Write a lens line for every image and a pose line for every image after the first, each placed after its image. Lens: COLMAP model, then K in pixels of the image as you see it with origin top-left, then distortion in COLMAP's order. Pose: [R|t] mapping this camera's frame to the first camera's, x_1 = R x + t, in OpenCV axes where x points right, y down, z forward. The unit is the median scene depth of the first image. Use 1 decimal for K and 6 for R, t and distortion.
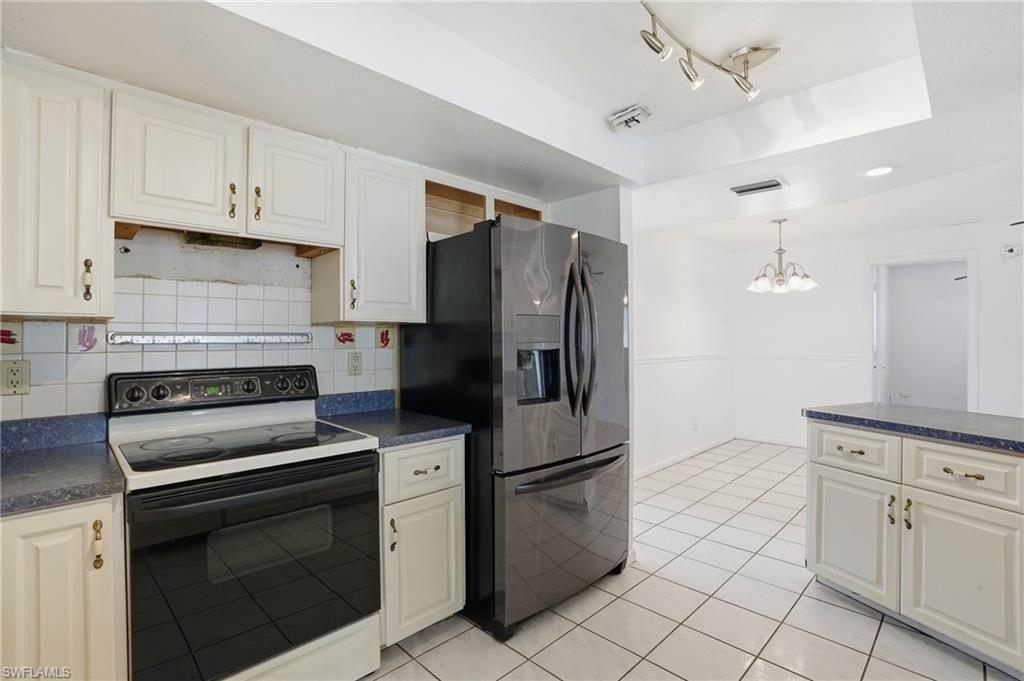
lens RADIAL K [[491.1, 0, 511.4], [0, 491.1, 335.4], [0, 0, 1]] dist [-0.046494, 0.000559]
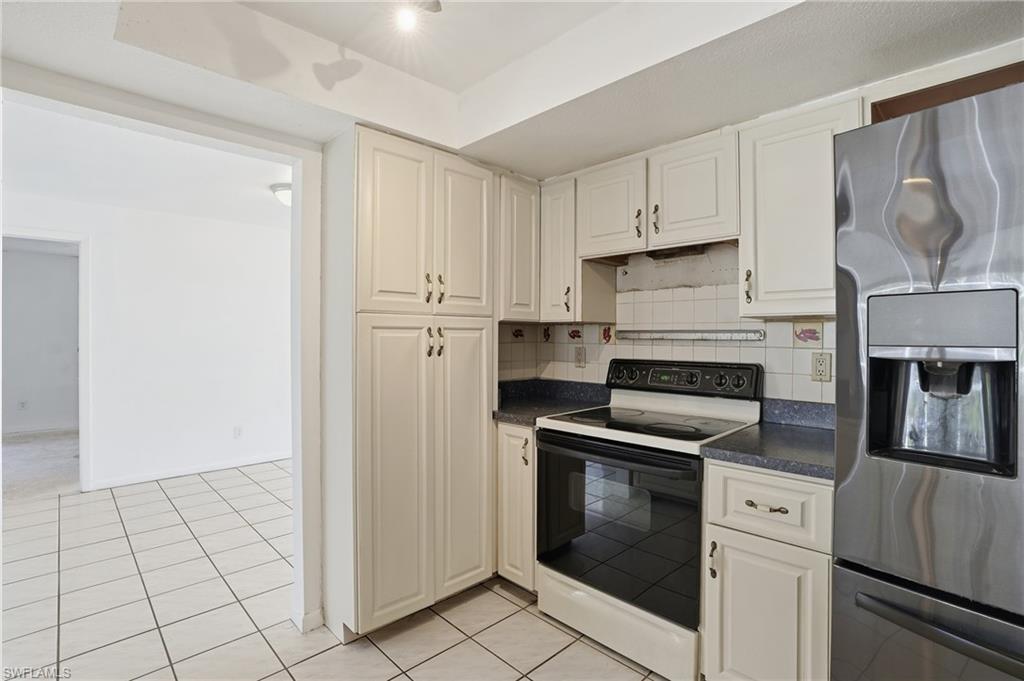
lens RADIAL K [[491.1, 0, 511.4], [0, 491.1, 335.4], [0, 0, 1]] dist [-0.046494, 0.000559]
pose [[-0.023472, 0.003220, -0.999719, 0.591864], [0.000633, 0.999995, 0.003207, 0.002432], [0.999724, -0.000557, -0.023474, 0.614137]]
